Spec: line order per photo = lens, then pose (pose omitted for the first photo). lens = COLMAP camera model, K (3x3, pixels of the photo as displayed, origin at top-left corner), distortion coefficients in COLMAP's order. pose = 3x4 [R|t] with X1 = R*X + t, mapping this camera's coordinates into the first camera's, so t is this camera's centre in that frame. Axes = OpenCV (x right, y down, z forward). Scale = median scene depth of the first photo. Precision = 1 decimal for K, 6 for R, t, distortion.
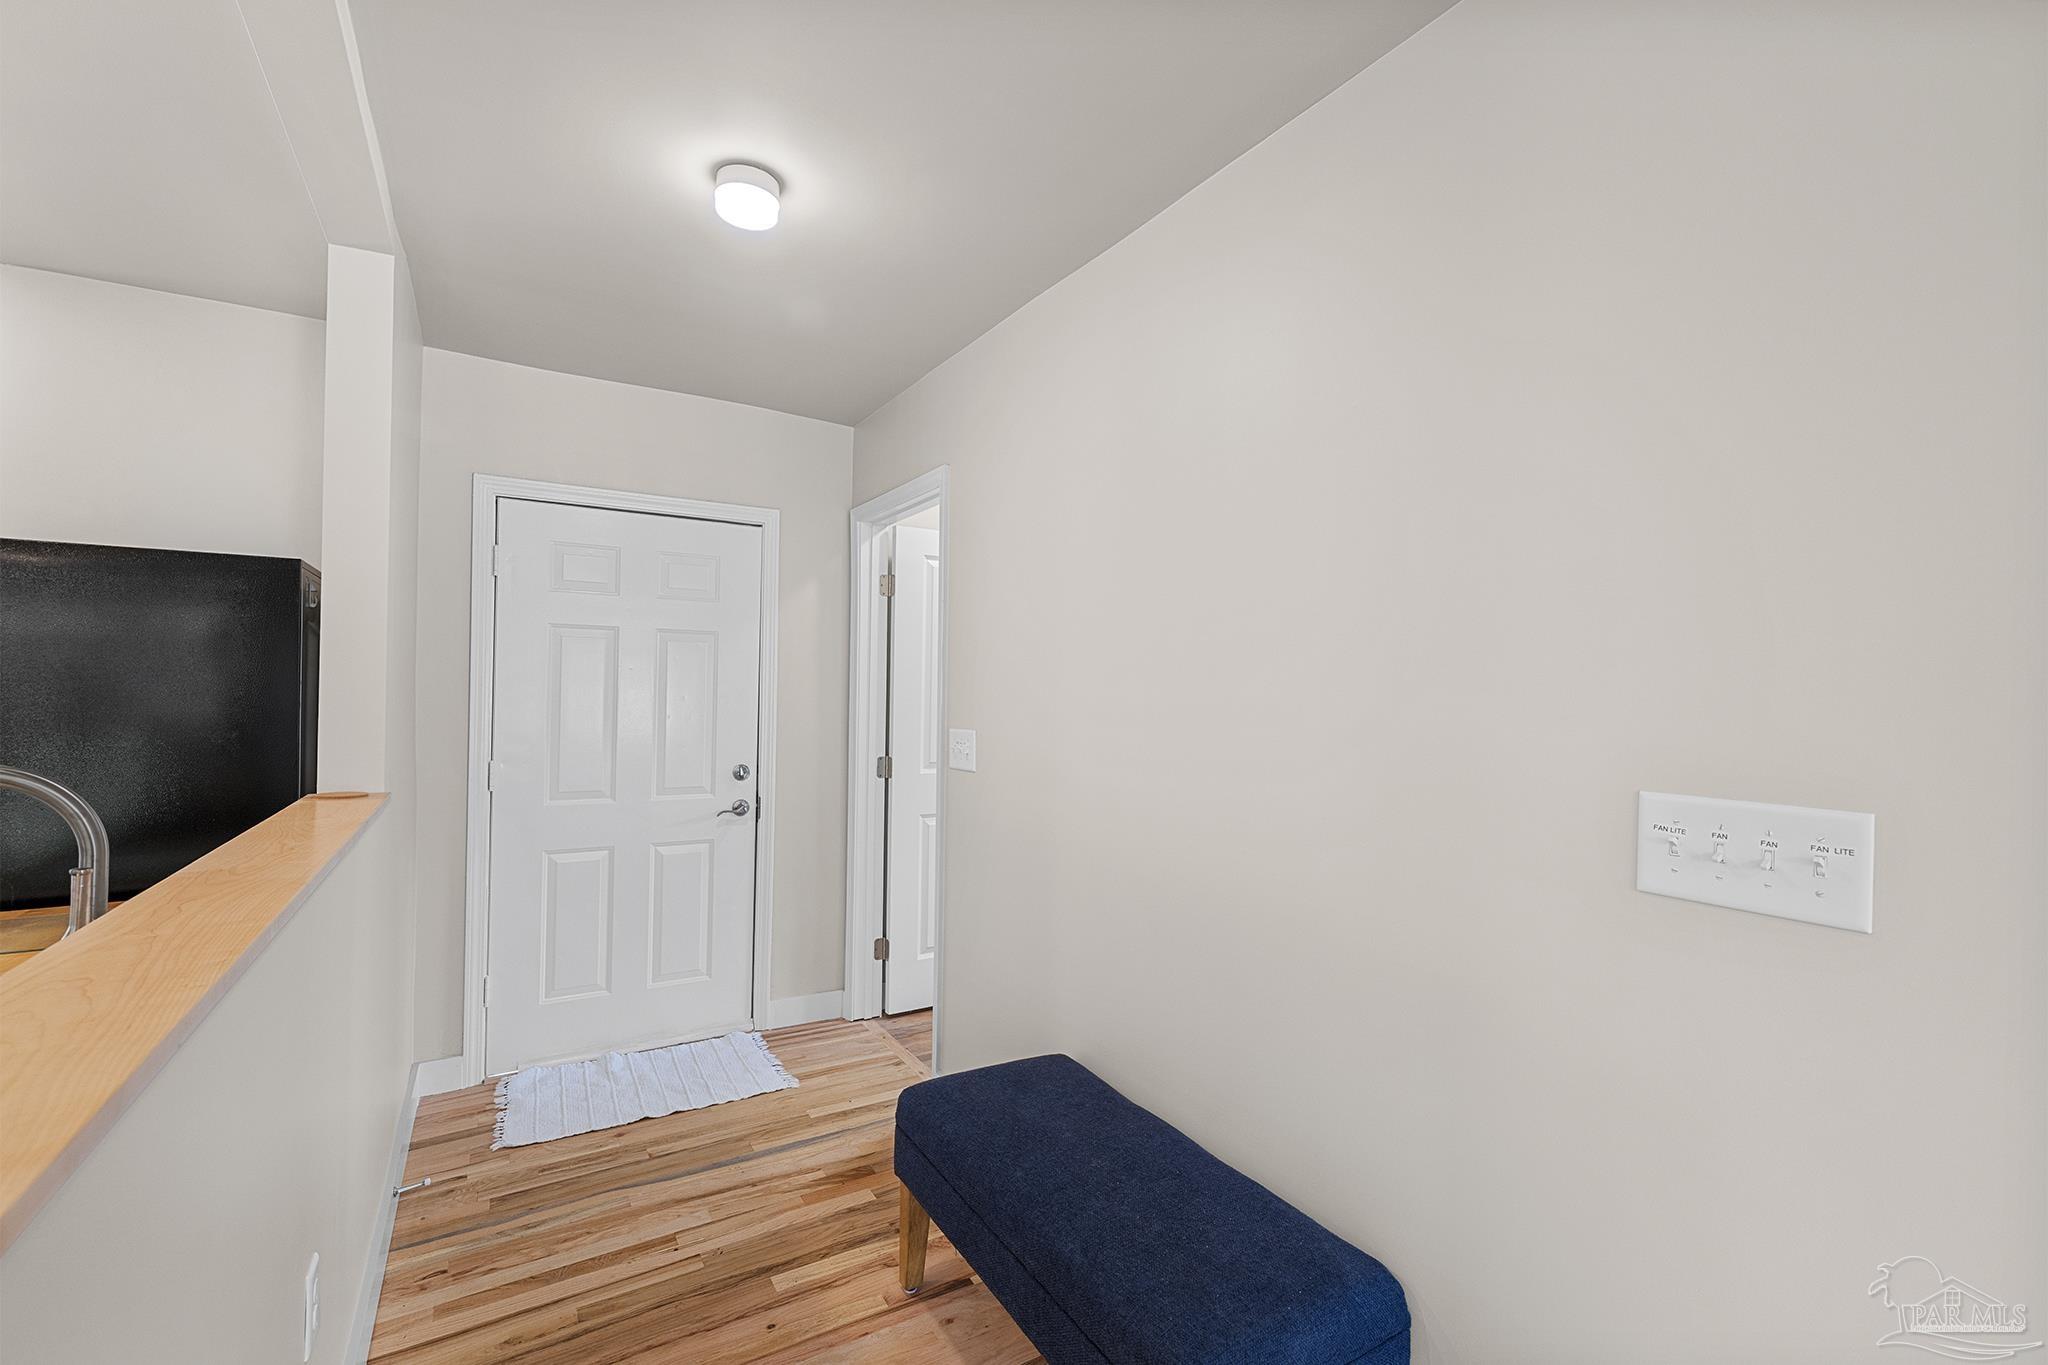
lens RADIAL K [[854.7, 0, 1019.9], [0, 854.7, 684.1], [0, 0, 1]] dist [0.002108, -0.000081]
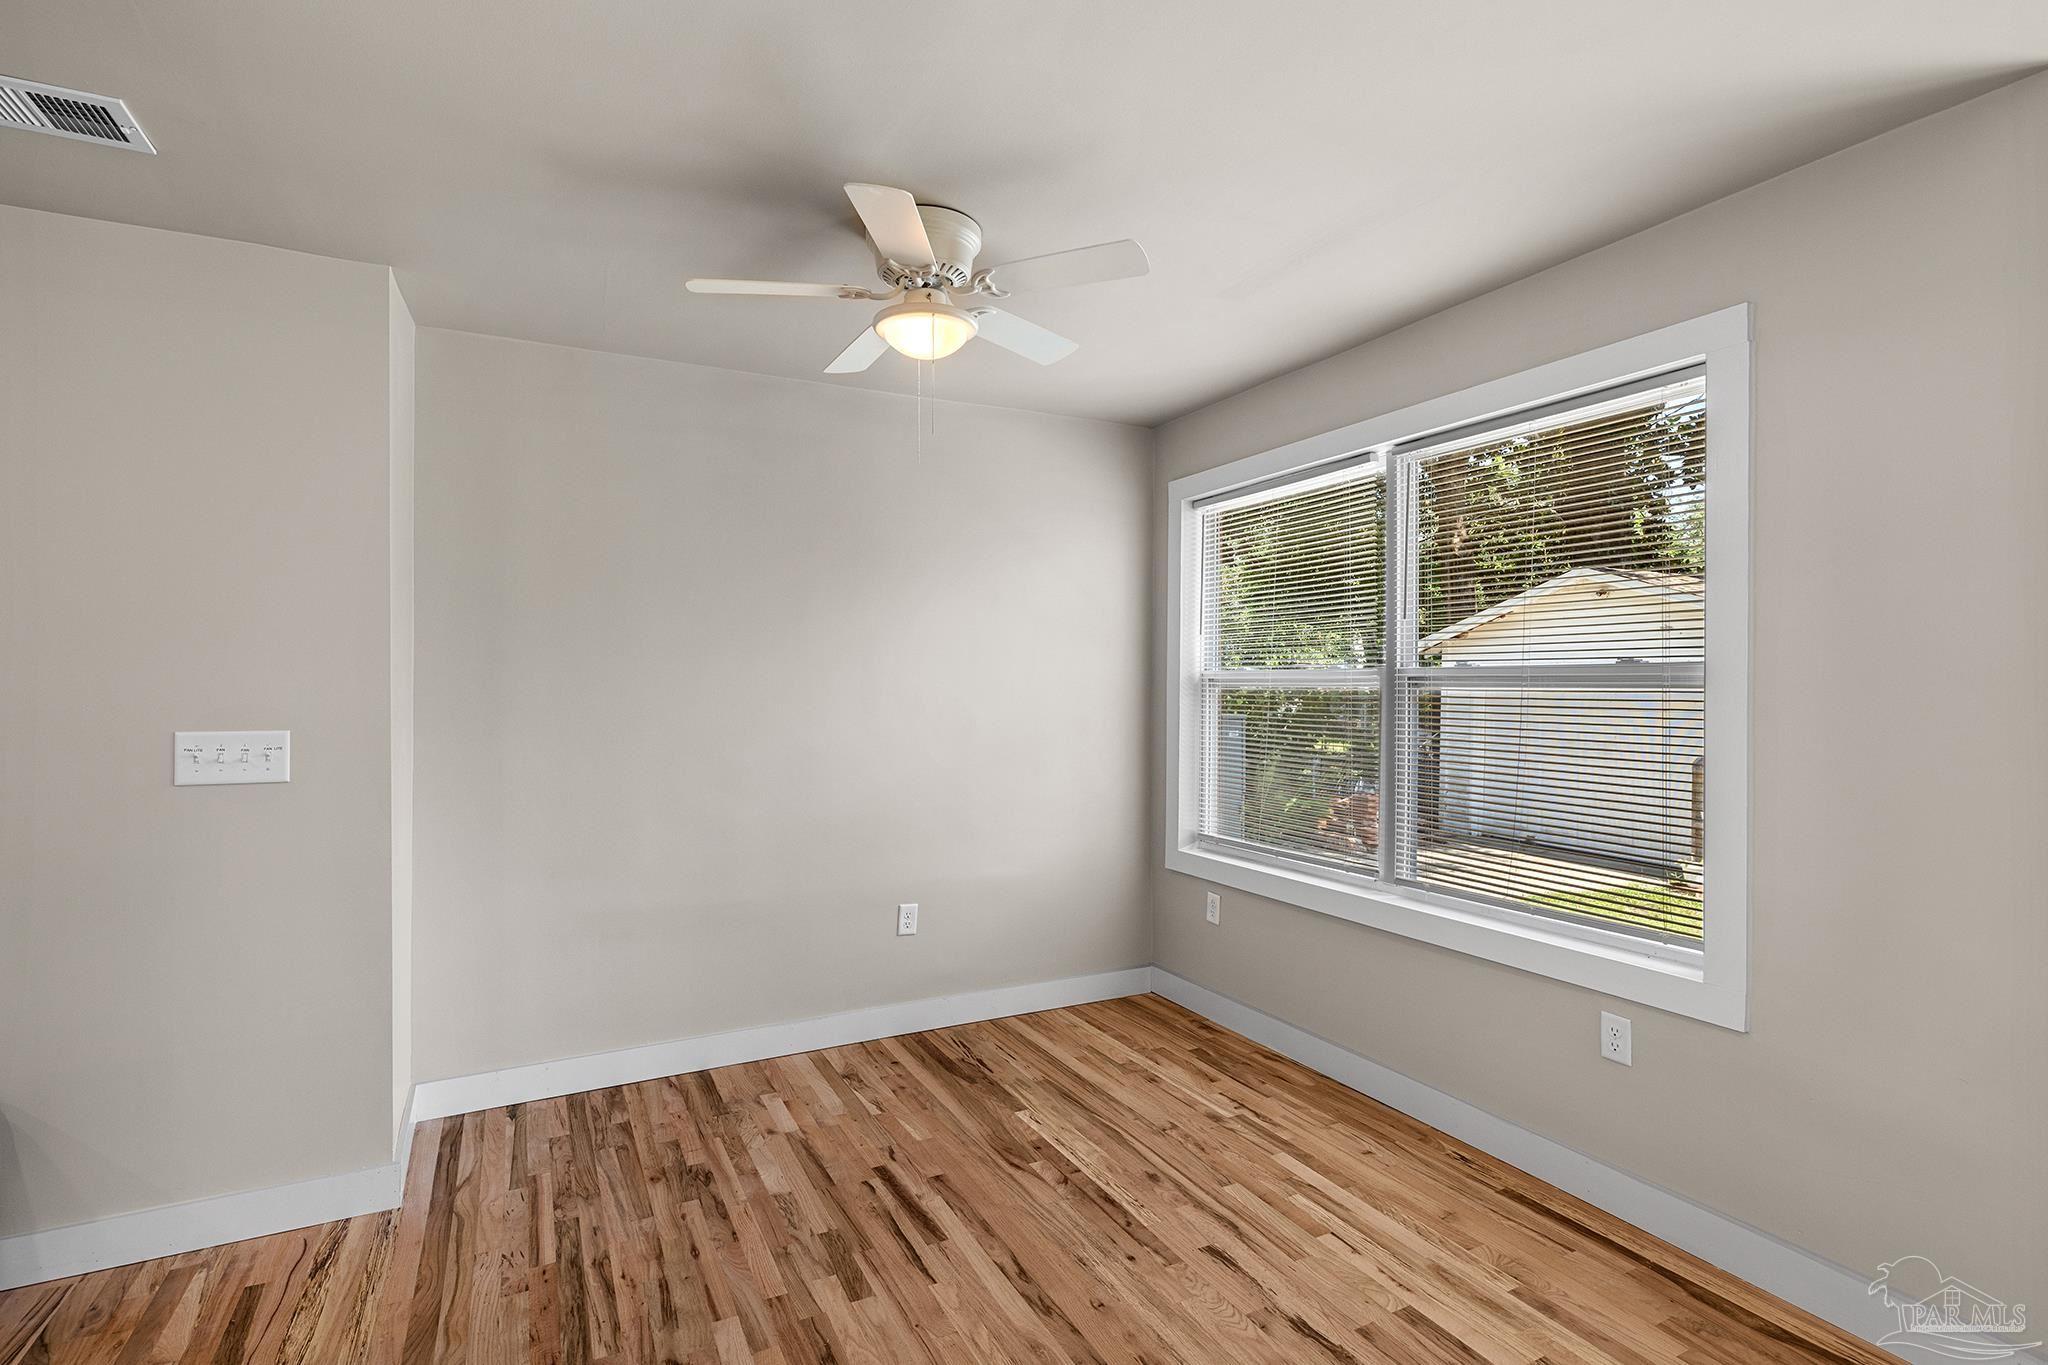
lens RADIAL K [[980.0, 0, 1024.9], [0, 980.0, 690.5], [0, 0, 1]] dist [0.001749, 0.000723]
pose [[0.065774, -0.018772, 0.997658, -0.691205], [-0.004336, 0.999808, 0.019098, -0.007618], [-0.997825, -0.005582, 0.065680, -0.528458]]
